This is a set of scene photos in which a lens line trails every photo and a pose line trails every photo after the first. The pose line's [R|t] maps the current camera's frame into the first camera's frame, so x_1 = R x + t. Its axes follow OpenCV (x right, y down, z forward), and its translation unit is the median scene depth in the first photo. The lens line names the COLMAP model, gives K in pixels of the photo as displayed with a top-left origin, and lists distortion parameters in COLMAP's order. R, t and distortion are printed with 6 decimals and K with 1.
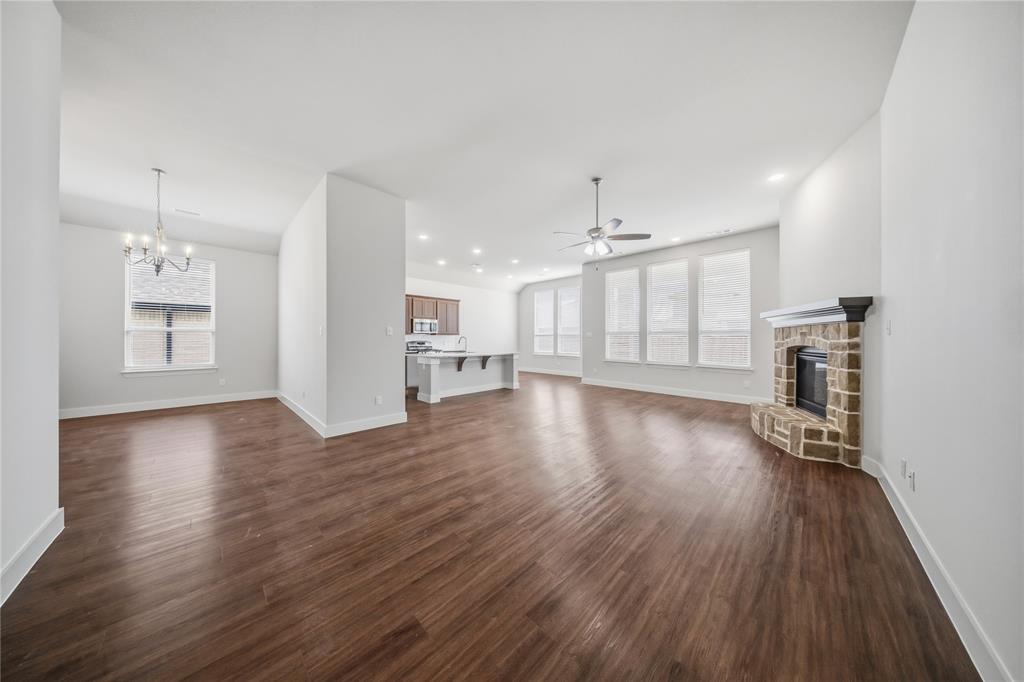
lens RADIAL K [[303.6, 0, 516.6], [0, 303.6, 339.1], [0, 0, 1]] dist [0.001974, -0.000814]
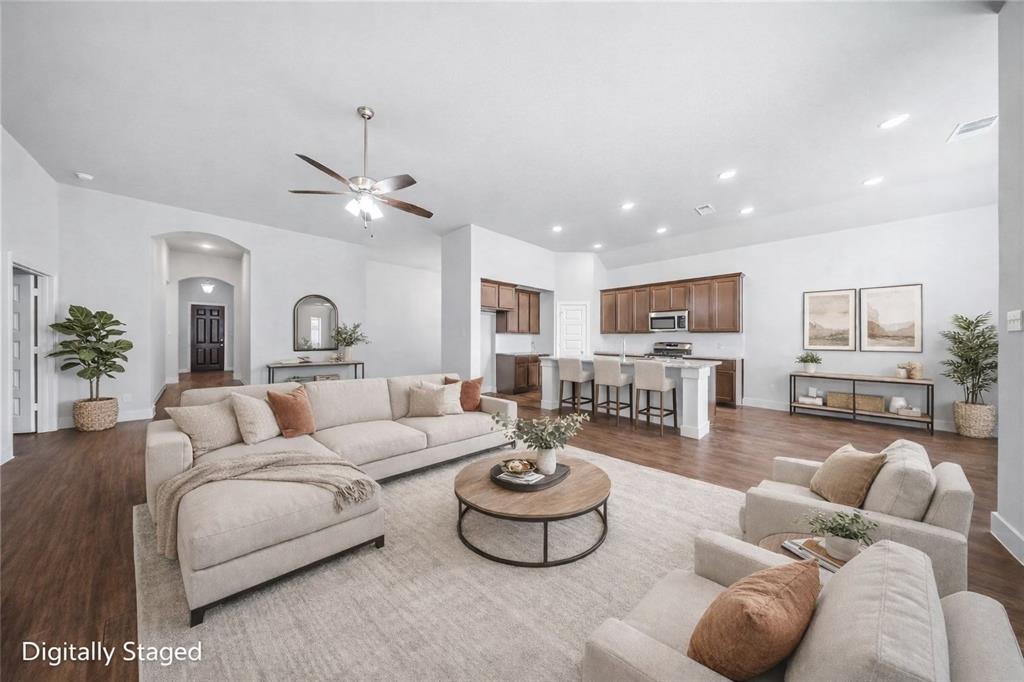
lens RADIAL K [[307.9, 0, 509.4], [0, 307.9, 339.6], [0, 0, 1]] dist [-0.000731, -0.000028]
pose [[-0.019108, -0.001397, -0.999816, 0.487031], [-0.002859, 0.999995, -0.001343, 0.003358], [0.999813, 0.002833, -0.019112, 0.664304]]
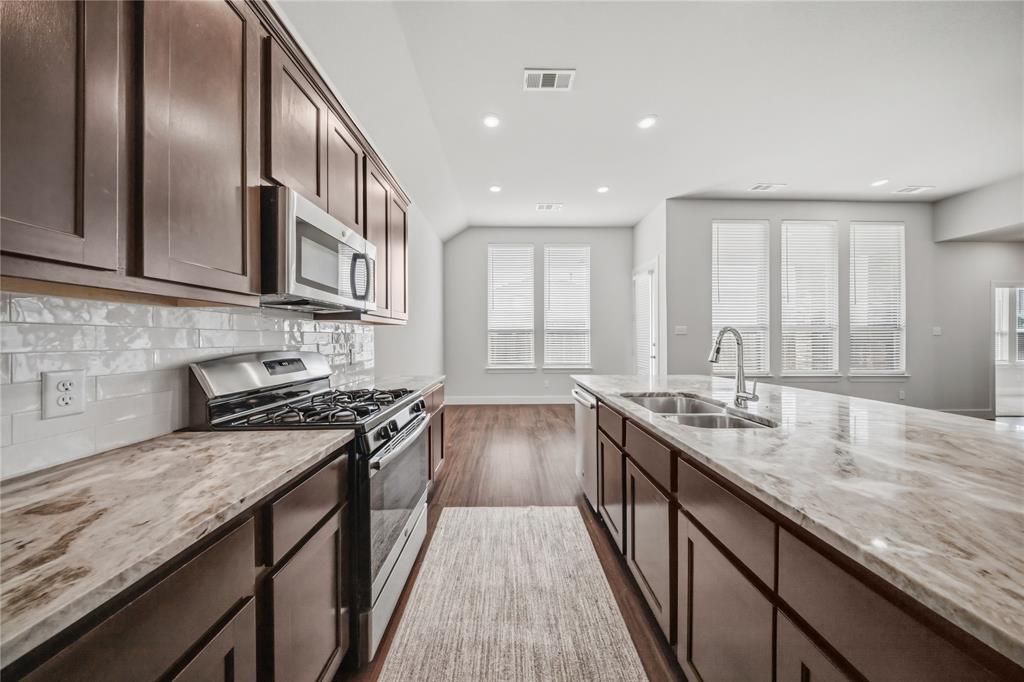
lens RADIAL K [[299.6, 0, 514.7], [0, 299.6, 339.4], [0, 0, 1]] dist [-0.004344, -0.000247]
pose [[0.697348, -0.007361, 0.716694, -0.365932], [0.002566, 0.999966, 0.007774, -0.002565], [-0.716728, -0.003582, 0.697344, 0.863640]]
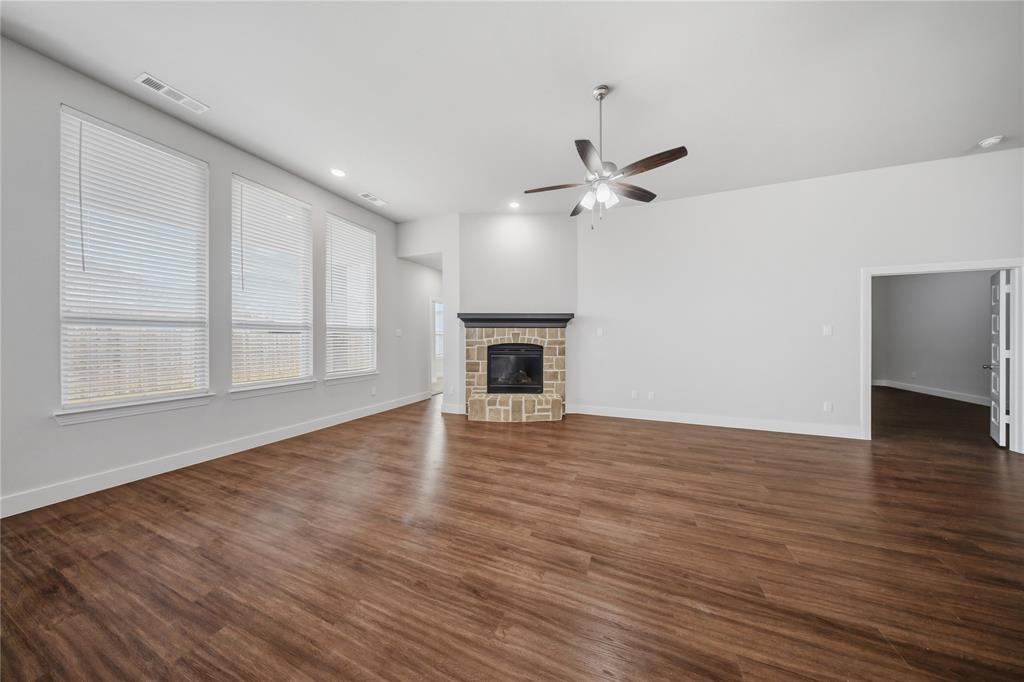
lens RADIAL K [[303.6, 0, 510.7], [0, 303.6, 338.6], [0, 0, 1]] dist [0.001974, -0.000814]
pose [[-0.373057, -0.004295, 0.927798, -0.129447], [-0.001767, 0.999991, 0.003919, -0.001414], [-0.927807, -0.000178, -0.373061, 0.703827]]
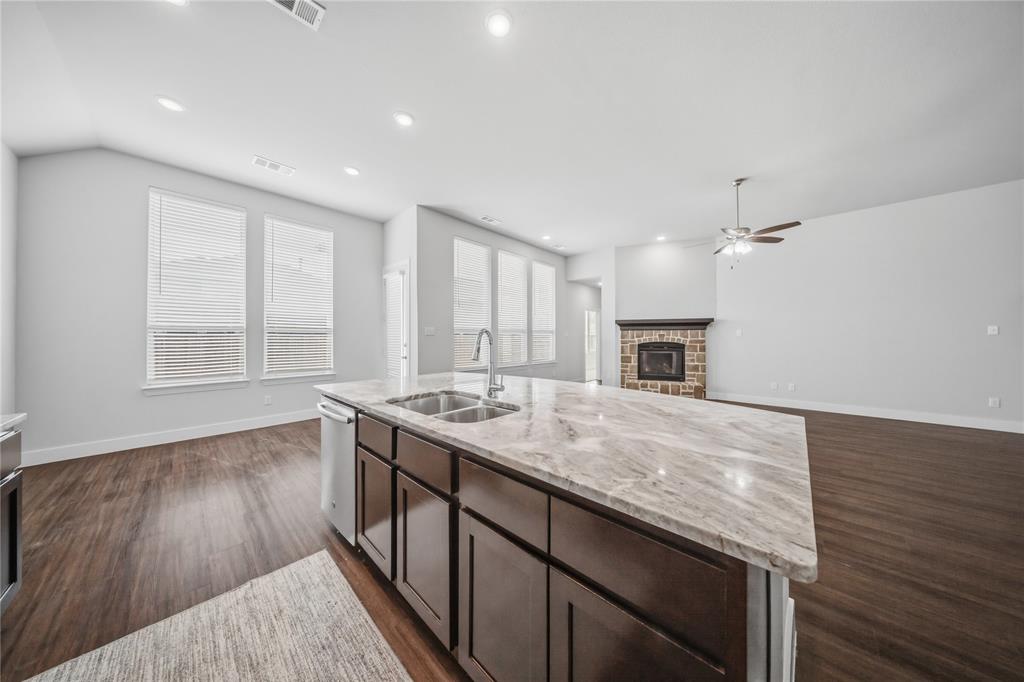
lens RADIAL K [[303.6, 0, 511.9], [0, 303.6, 336.1], [0, 0, 1]] dist [0.001974, -0.000814]
pose [[-0.022517, 0.003444, 0.999741, -0.358580], [0.000848, 0.999994, -0.003426, -0.002723], [-0.999746, 0.000770, -0.022520, 0.879684]]
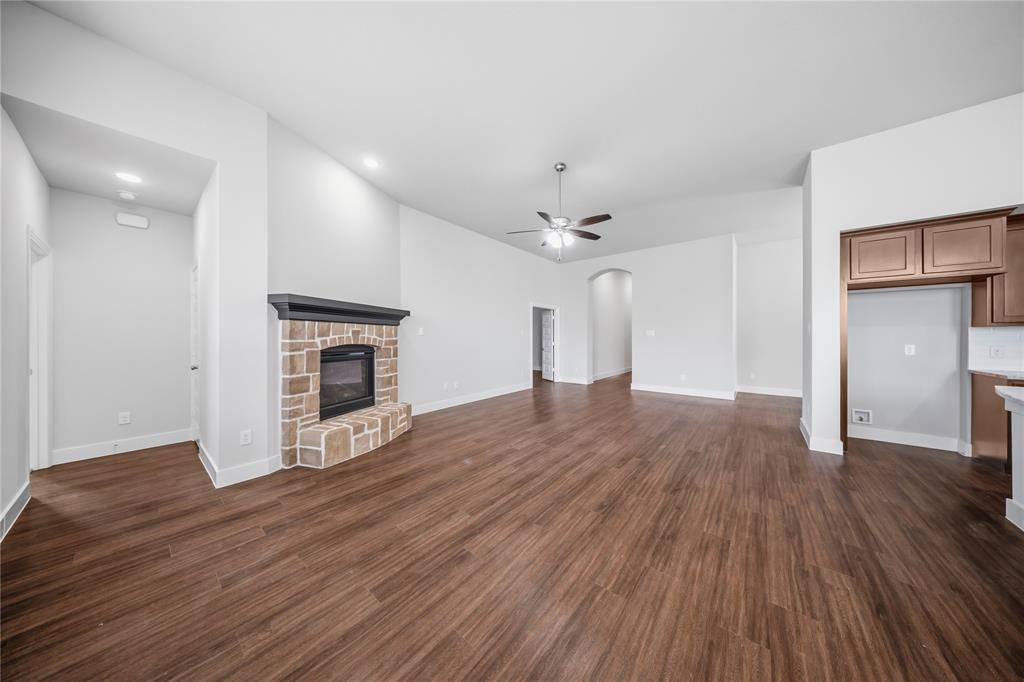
lens RADIAL K [[303.6, 0, 517.3], [0, 303.6, 334.0], [0, 0, 1]] dist [0.001974, -0.000814]
pose [[-0.994976, -0.003396, -0.100055, 0.240878], [-0.002355, 0.999942, -0.010525, -0.000942], [0.100085, -0.010237, -0.994926, 0.946282]]
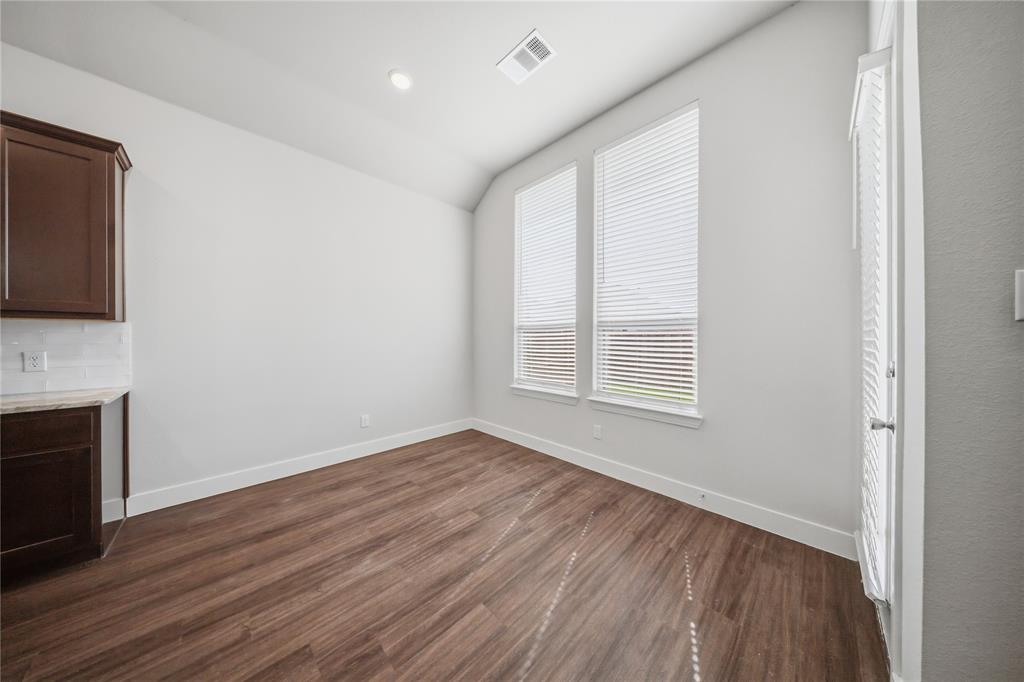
lens RADIAL K [[303.6, 0, 516.5], [0, 303.6, 341.7], [0, 0, 1]] dist [0.001974, -0.000814]
pose [[0.999932, -0.000694, -0.011653, 0.090396], [0.000783, 0.999971, 0.007637, -0.000665], [0.011647, -0.007646, 0.999903, 0.943594]]
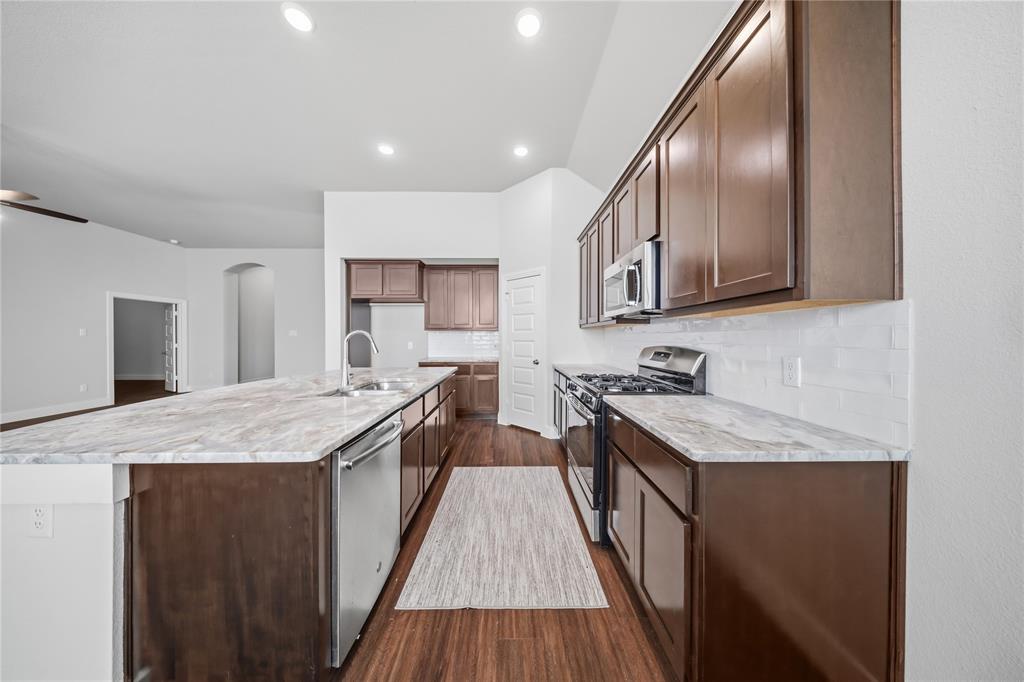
lens RADIAL K [[303.6, 0, 509.1], [0, 303.6, 340.9], [0, 0, 1]] dist [0.001974, -0.000814]
pose [[-0.711657, 0.003622, -0.702518, -0.059965], [-0.001898, 0.999973, 0.007078, -0.000825], [0.702525, 0.006371, -0.711631, 1.176623]]
